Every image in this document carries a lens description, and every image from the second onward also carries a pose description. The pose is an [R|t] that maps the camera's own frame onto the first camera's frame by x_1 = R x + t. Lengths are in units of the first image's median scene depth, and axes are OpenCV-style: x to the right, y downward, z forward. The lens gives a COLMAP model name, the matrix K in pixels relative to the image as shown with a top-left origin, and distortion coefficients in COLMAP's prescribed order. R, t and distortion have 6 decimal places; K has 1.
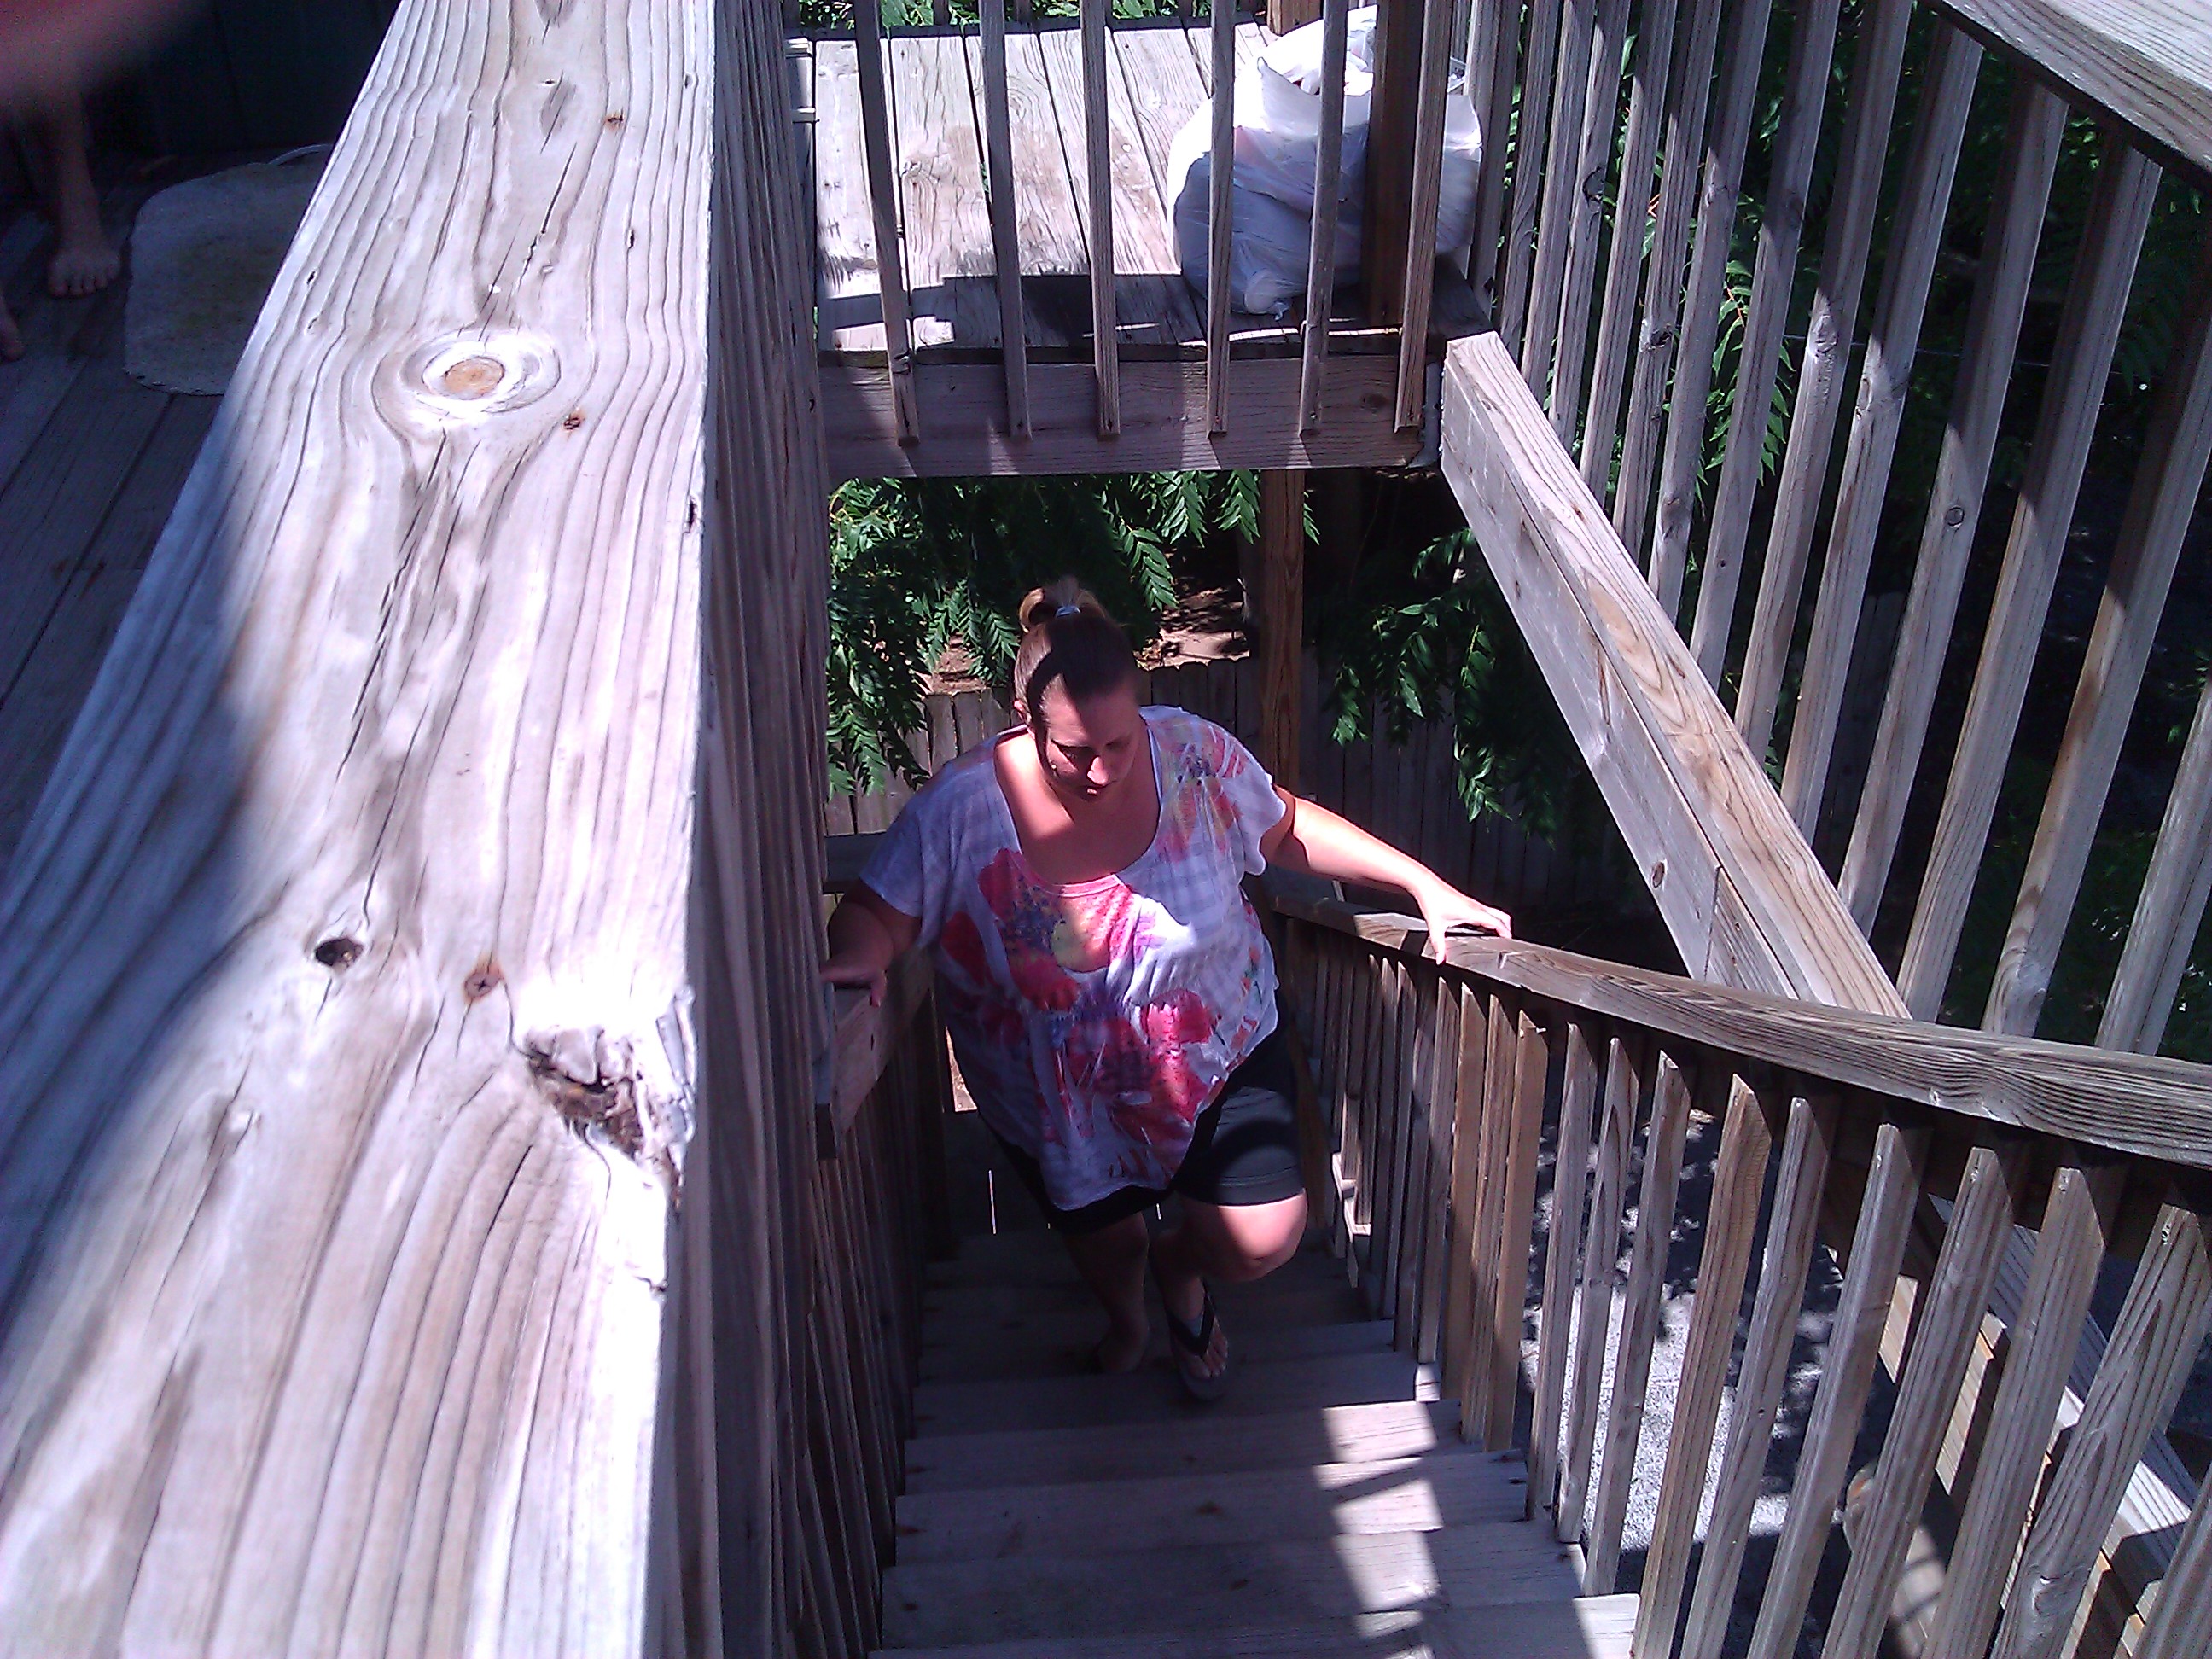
lens RADIAL K [[2293.6, 0, 1106.0], [0, 2293.6, 829.5], [0, 0, 1]] dist [0.070873, -0.221580]
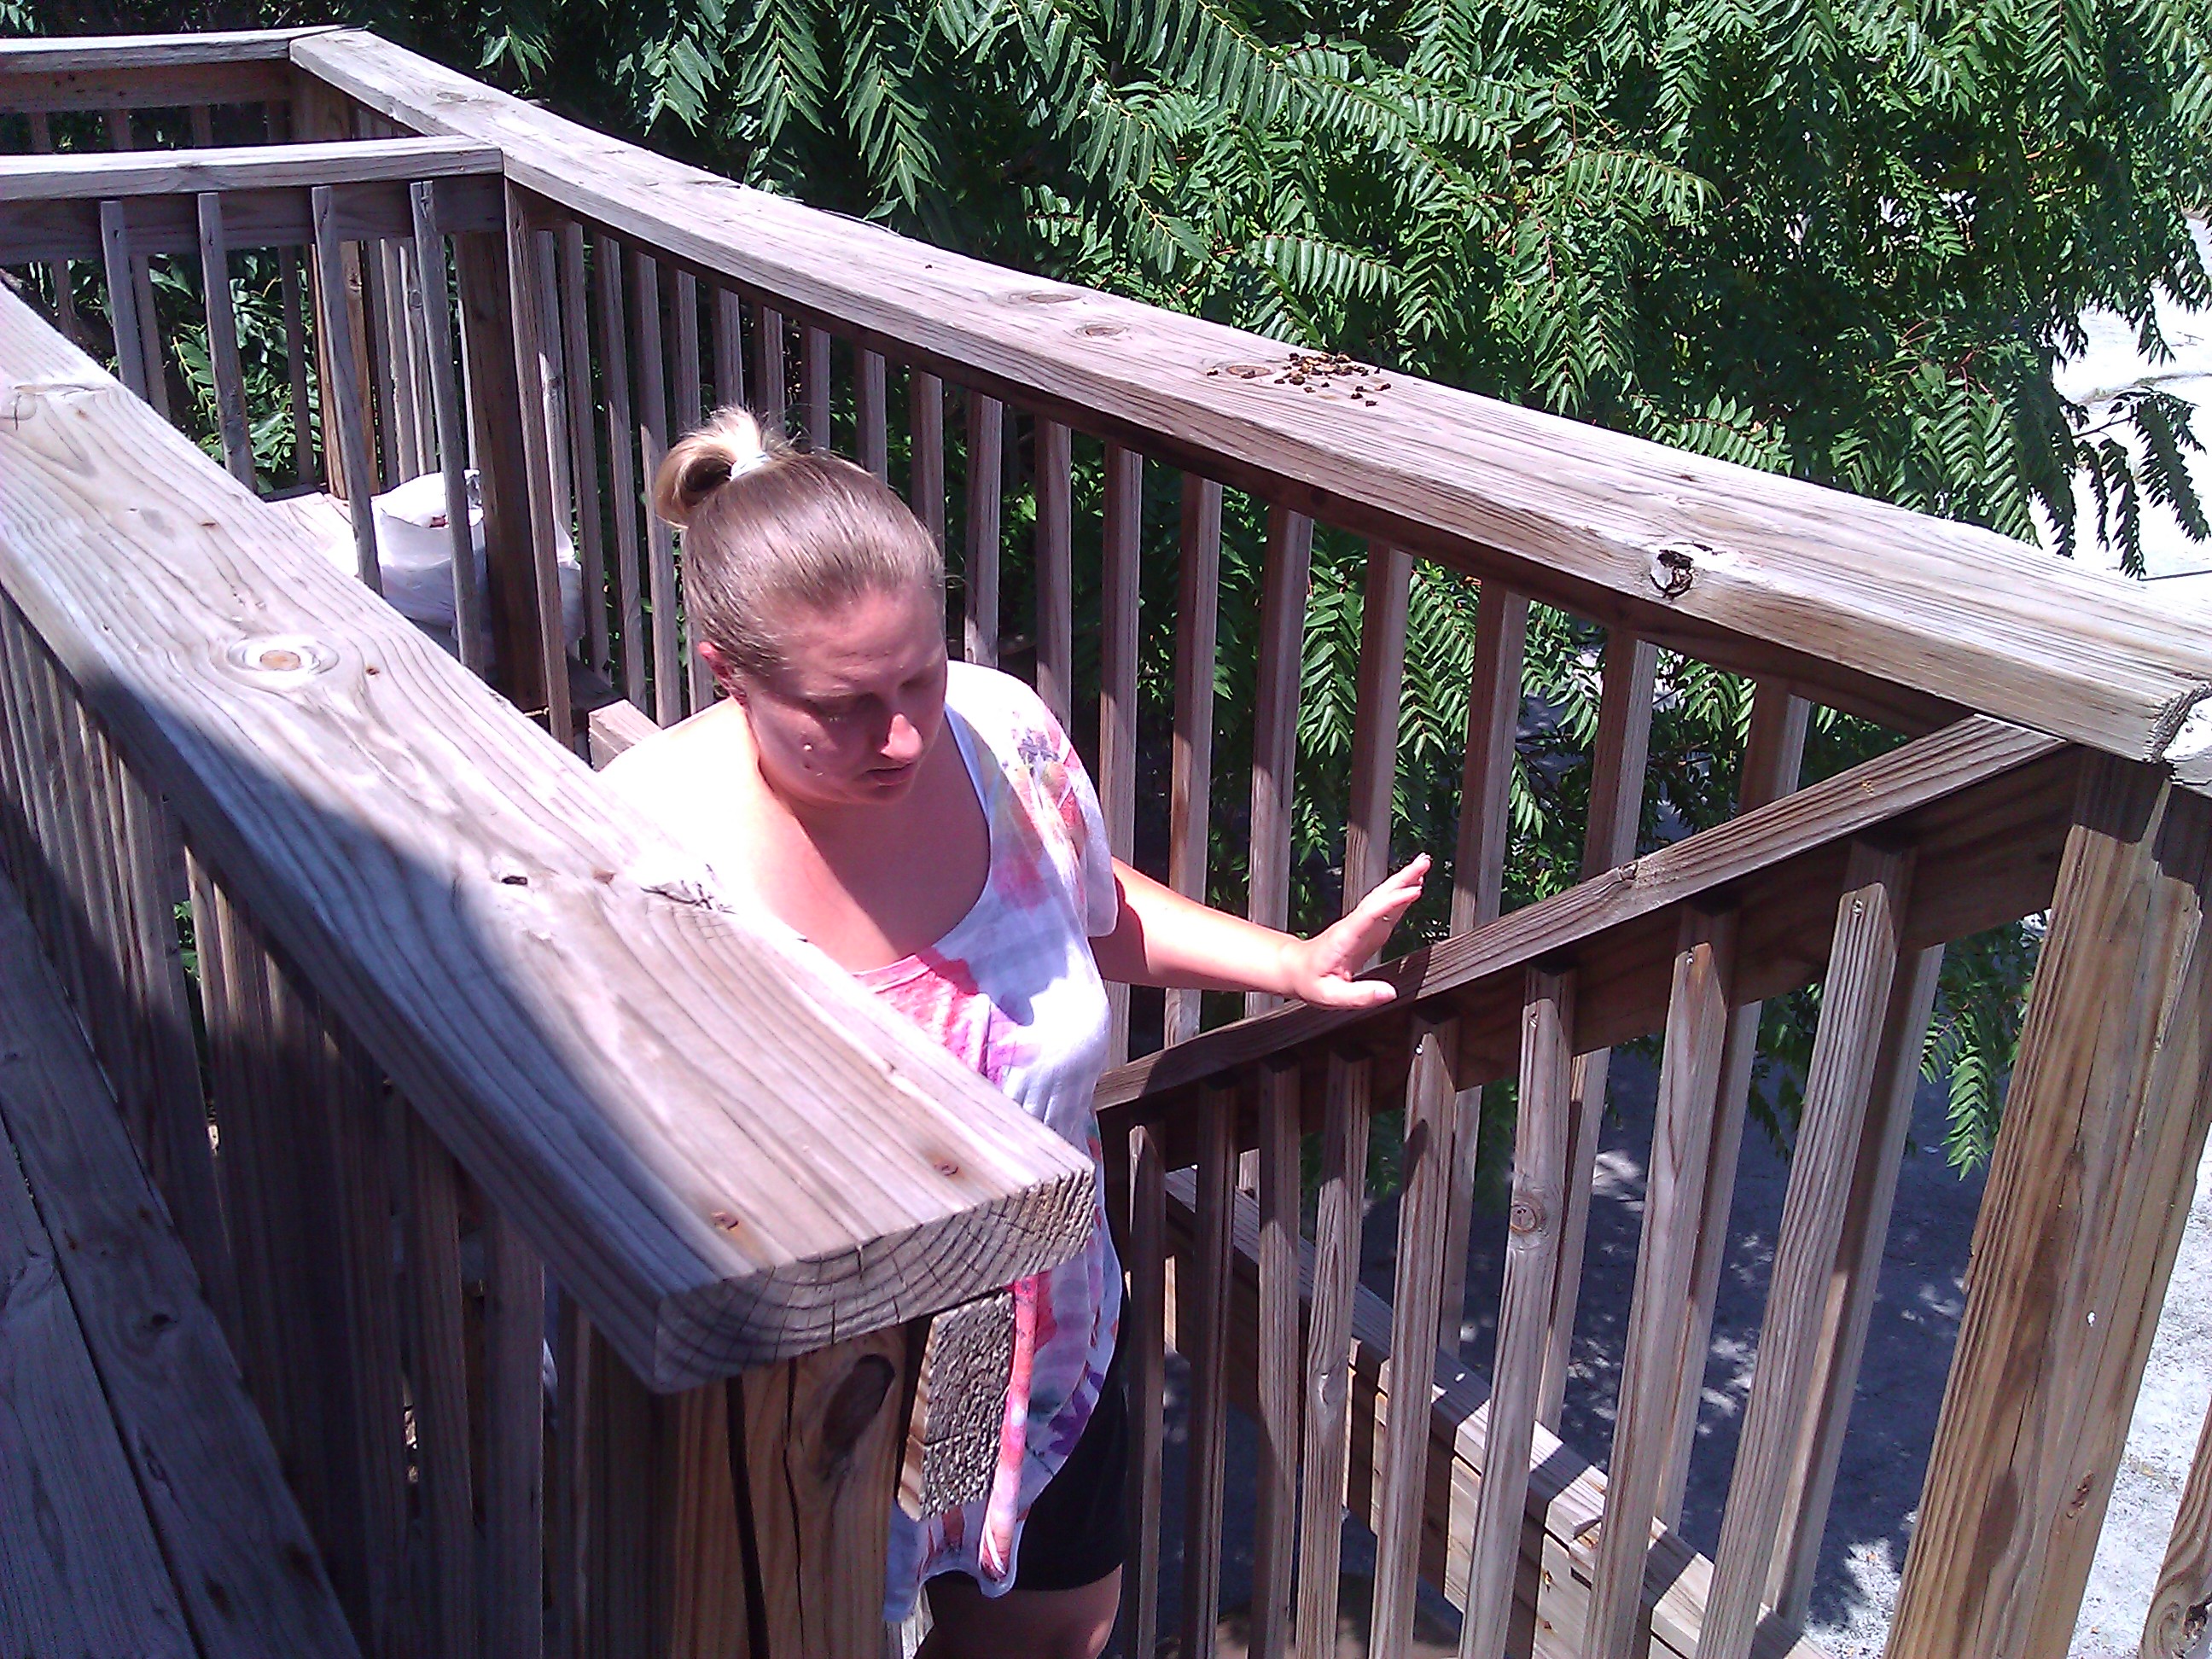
lens RADIAL K [[2299.1, 0, 1106.7], [0, 2299.1, 806.3], [0, 0, 1]] dist [0.070232, -0.211634]
pose [[0.883541, -0.172752, 0.435329, -0.190747], [0.257516, 0.955566, -0.143454, 0.102774], [-0.391204, 0.238851, 0.888769, -0.219928]]
